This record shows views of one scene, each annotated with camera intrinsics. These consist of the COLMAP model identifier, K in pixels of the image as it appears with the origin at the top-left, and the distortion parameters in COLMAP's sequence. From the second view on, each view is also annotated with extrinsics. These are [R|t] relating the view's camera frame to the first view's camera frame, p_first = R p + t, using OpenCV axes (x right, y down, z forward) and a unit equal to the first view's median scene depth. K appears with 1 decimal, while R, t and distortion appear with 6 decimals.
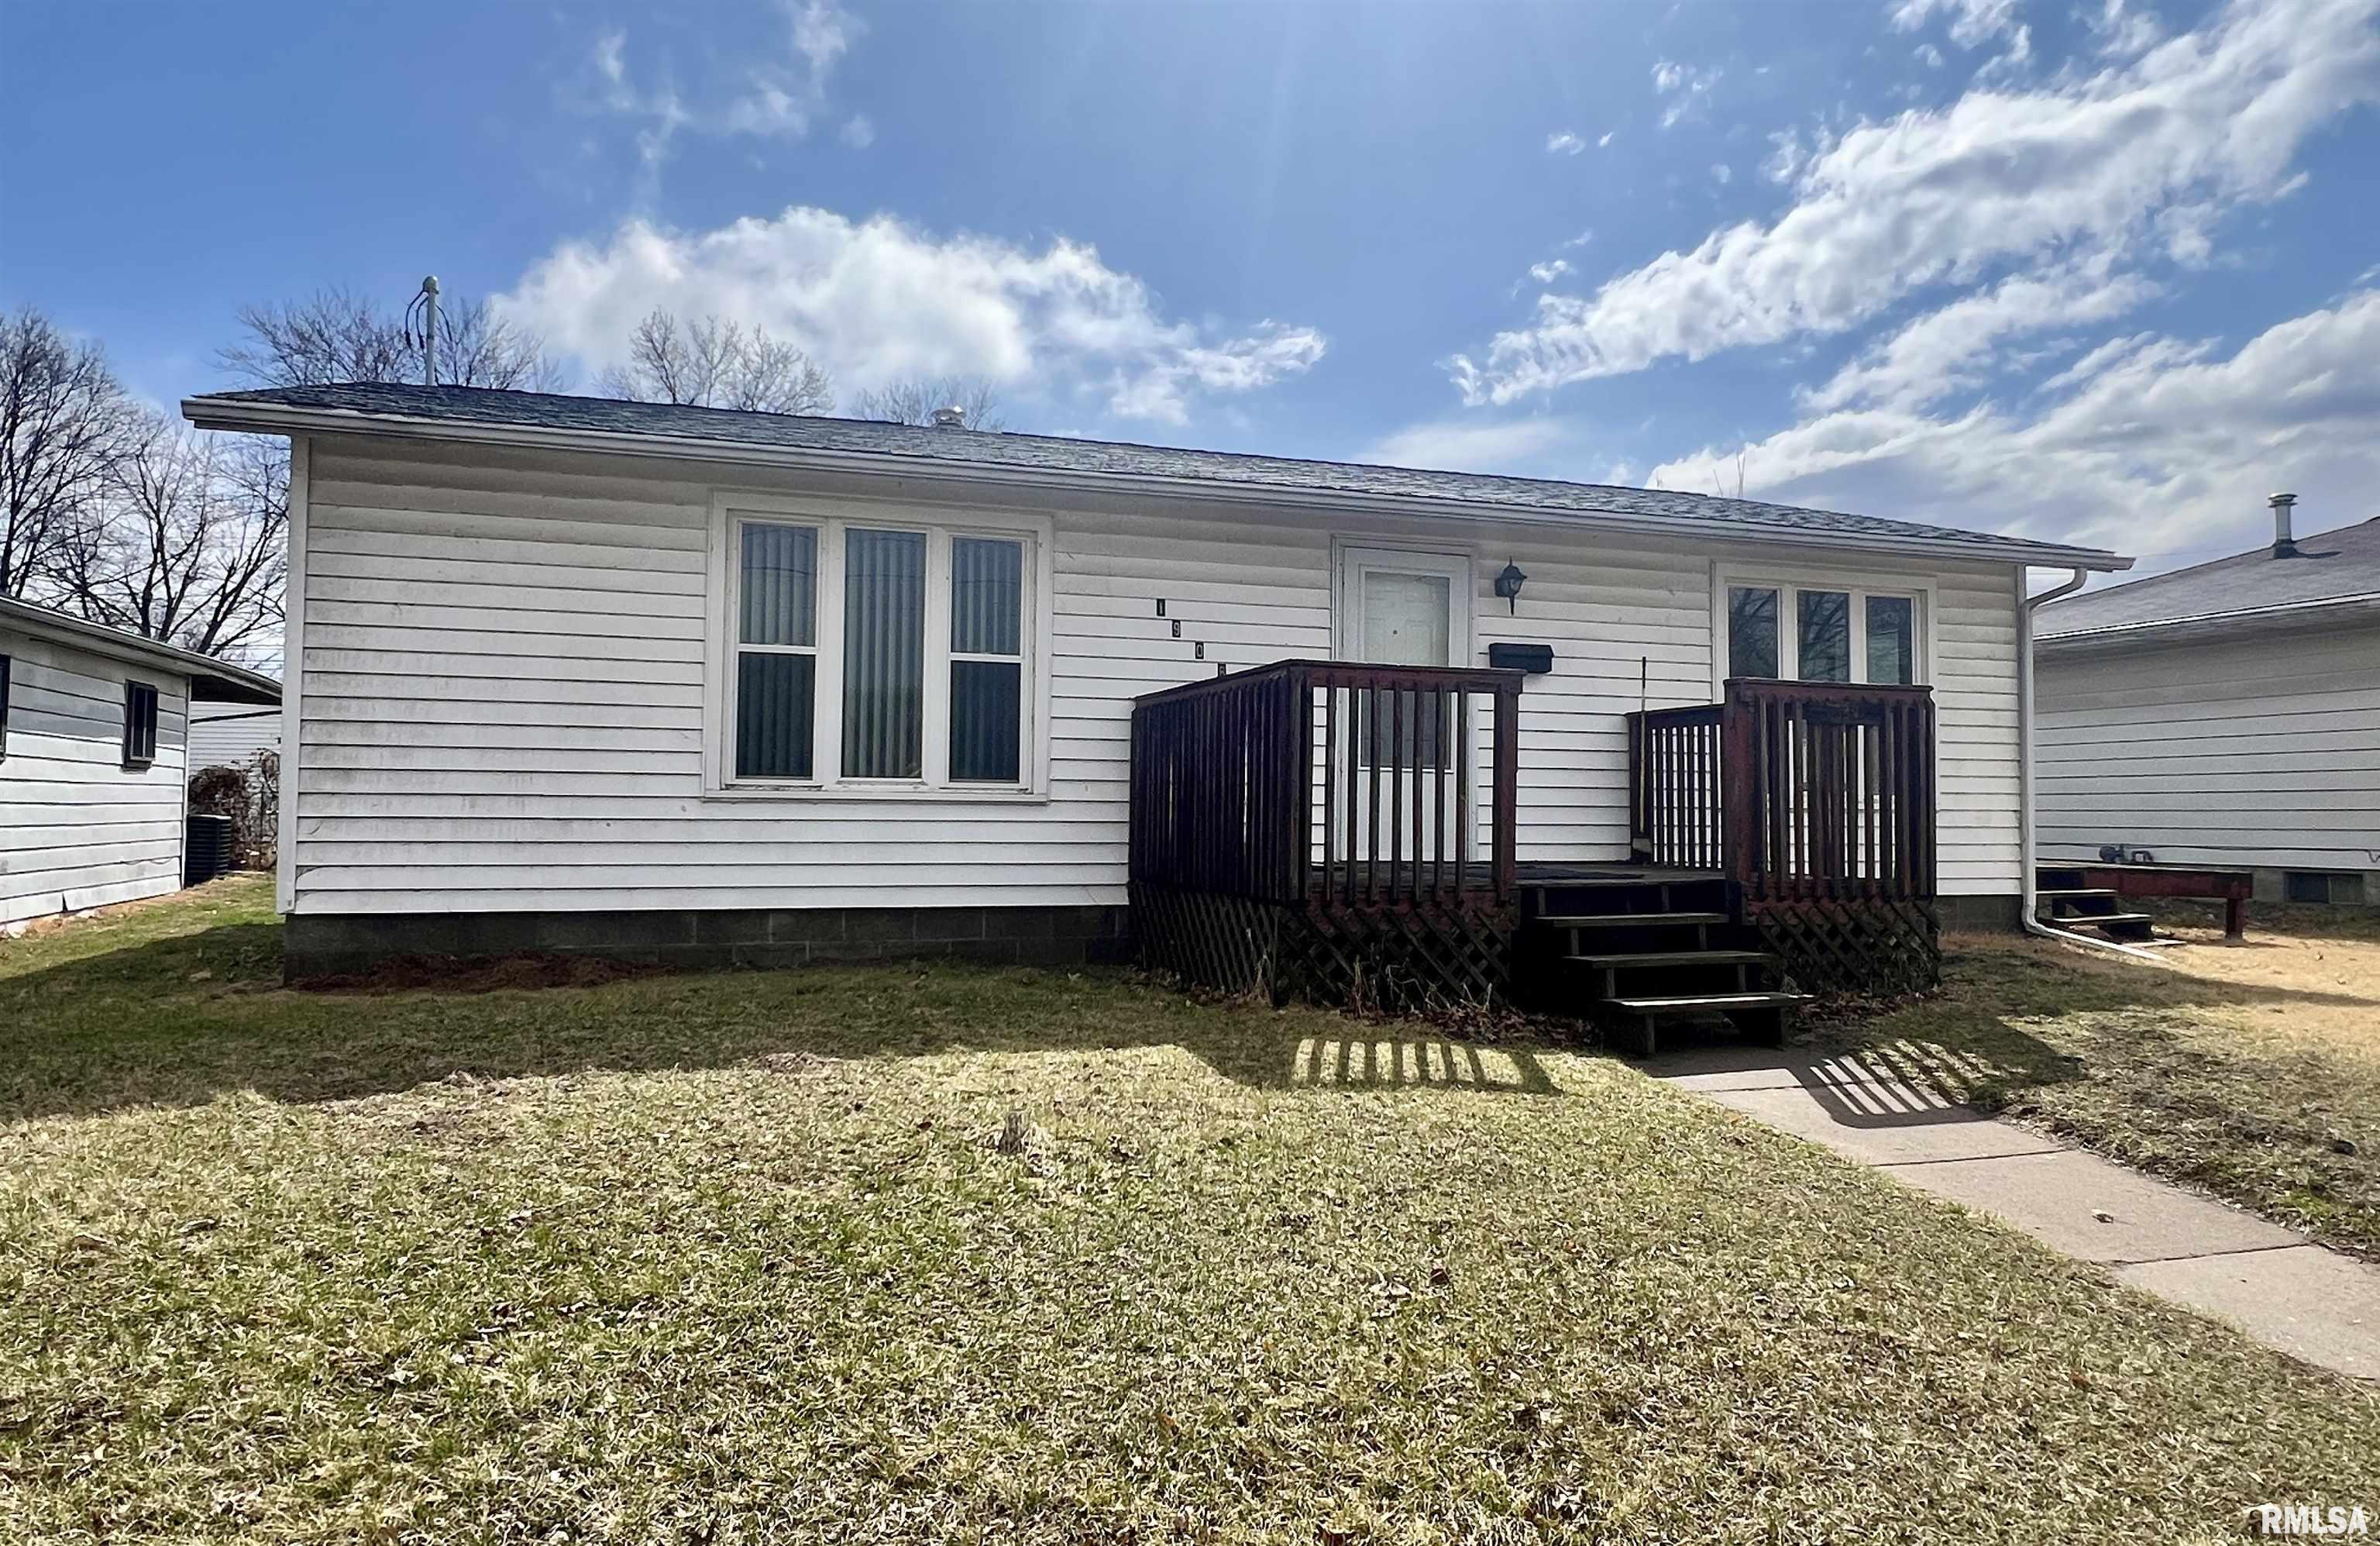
lens RADIAL K [[1517.1, 0, 1191.0], [0, 1517.1, 755.7], [0, 0, 1]] dist [0.005788, -0.001128]
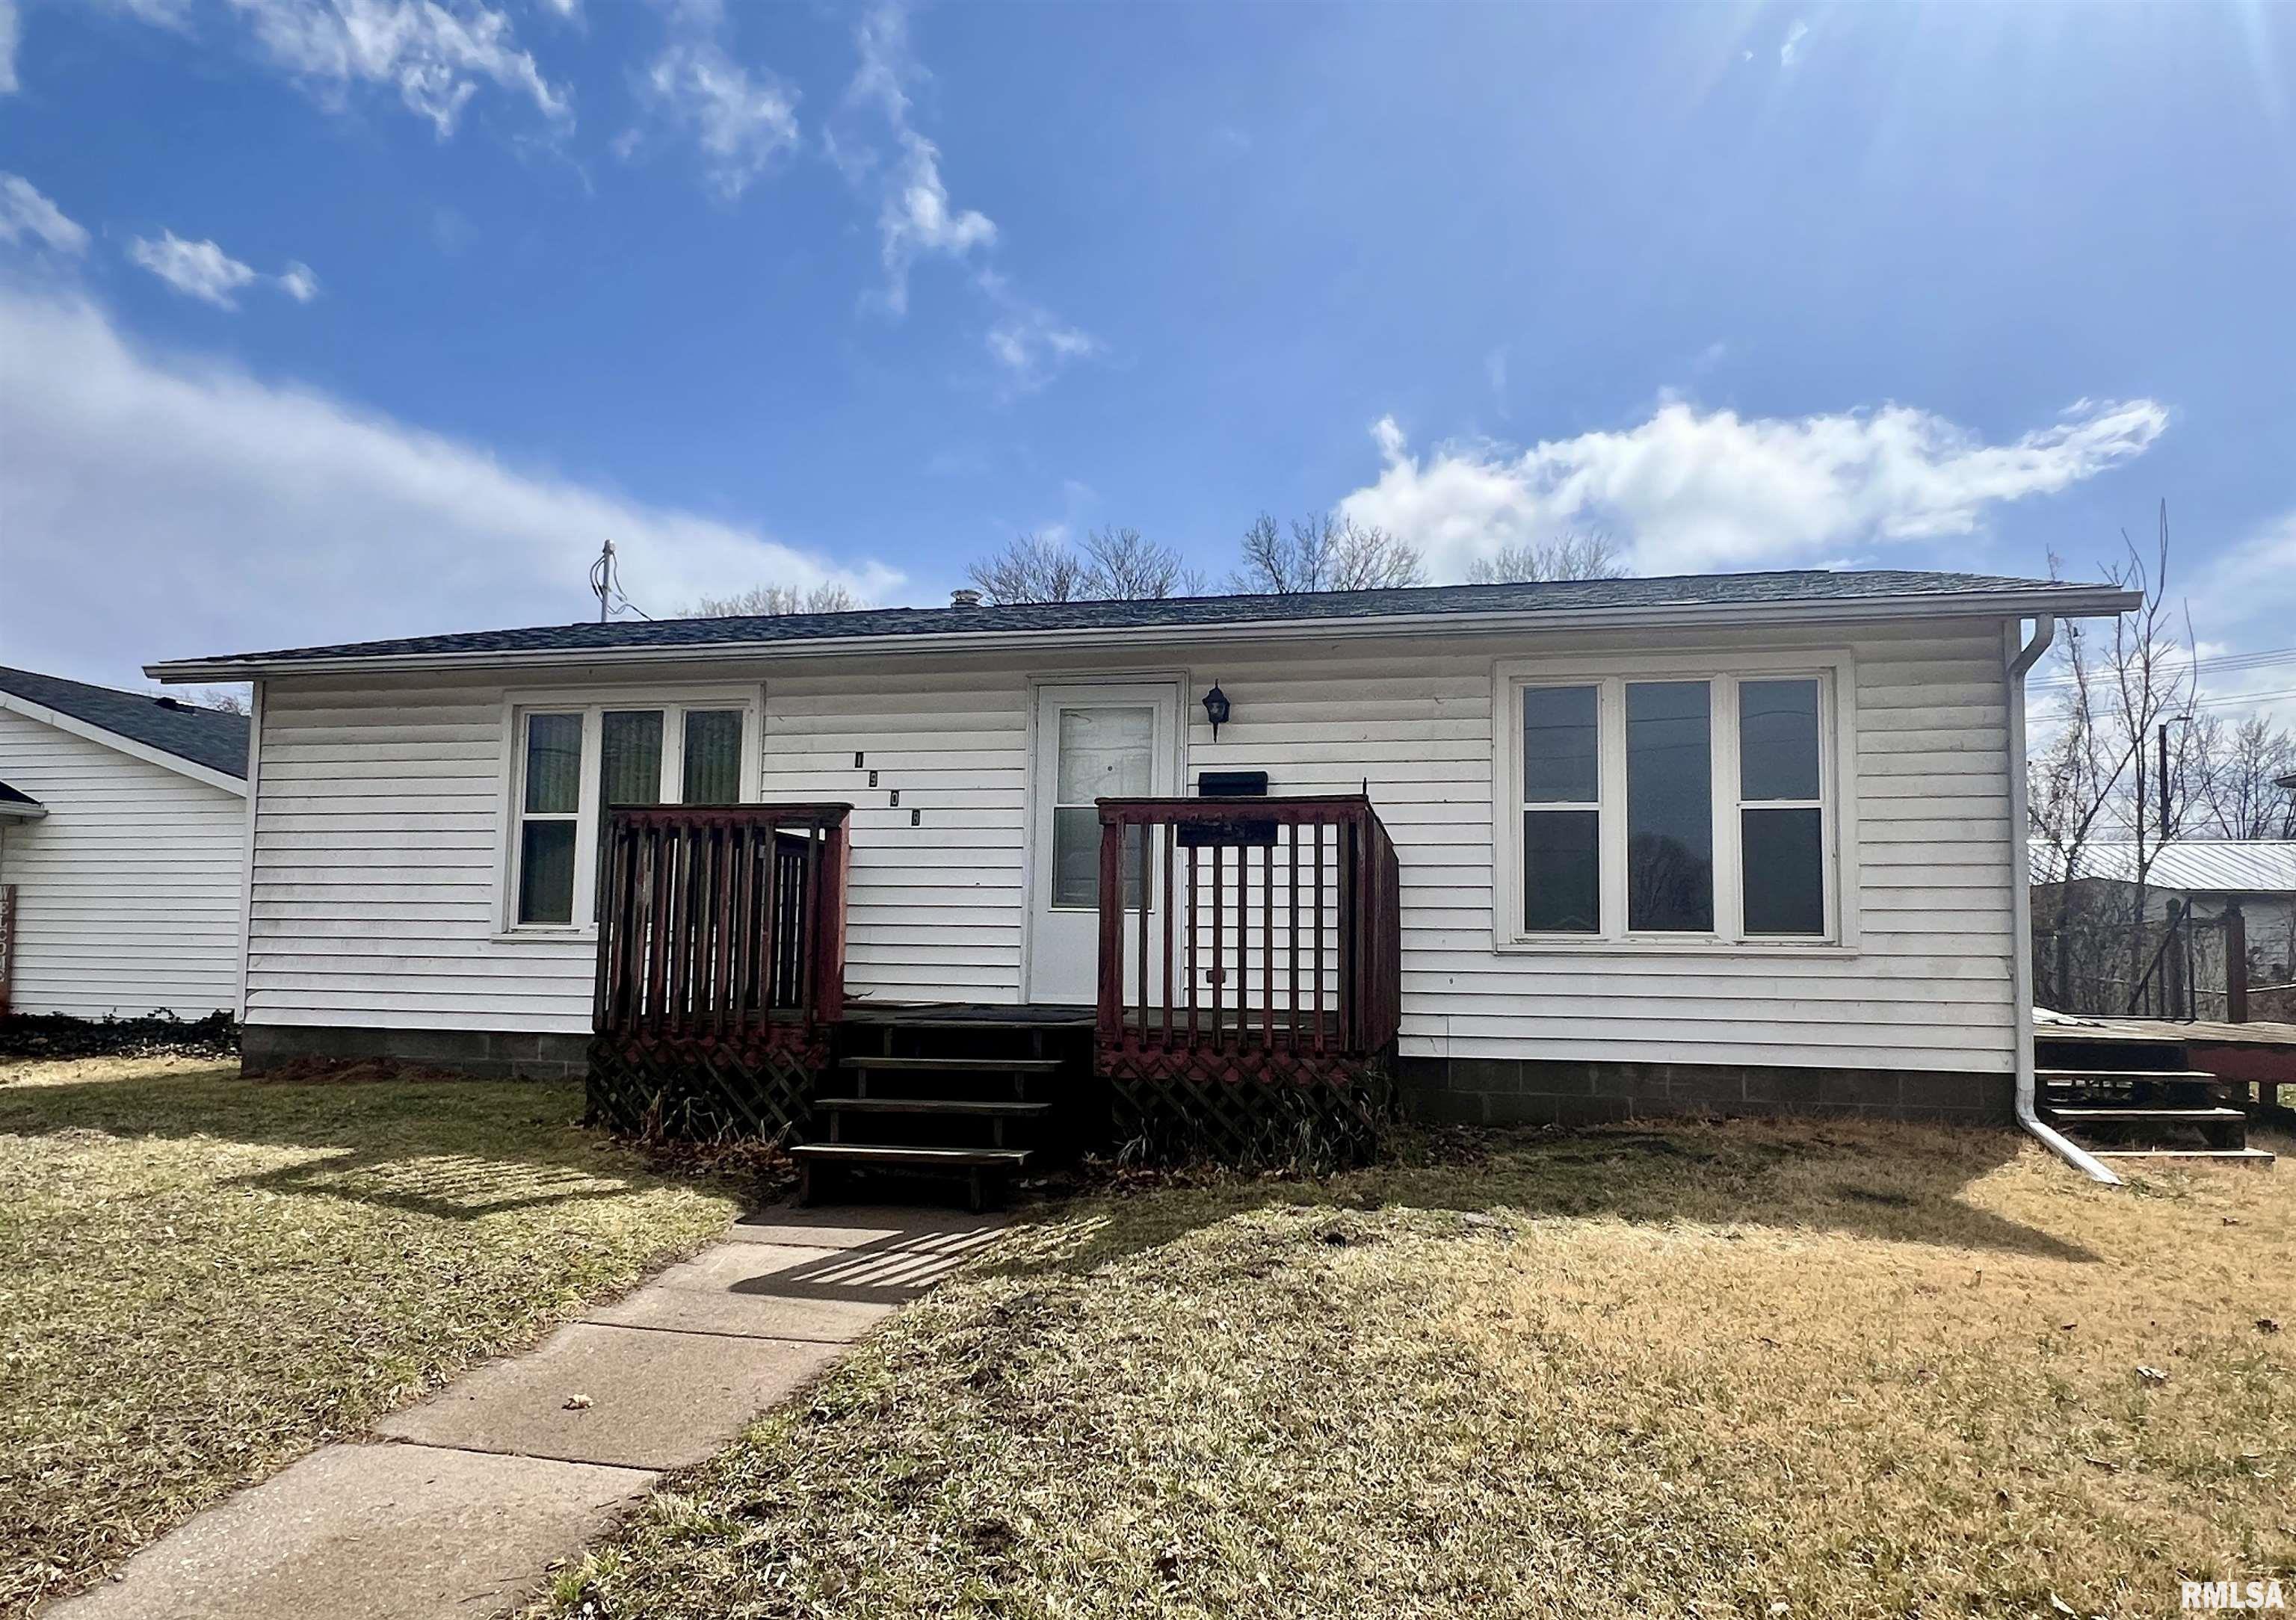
lens RADIAL K [[1472.5, 0, 1148.7], [0, 1472.5, 822.5], [0, 0, 1]] dist [0.016069, -0.000480]
pose [[0.852890, -0.044657, -0.520177, 0.574682], [0.013519, 0.997890, -0.063503, 0.012273], [0.521915, 0.047129, 0.851694, 0.188161]]
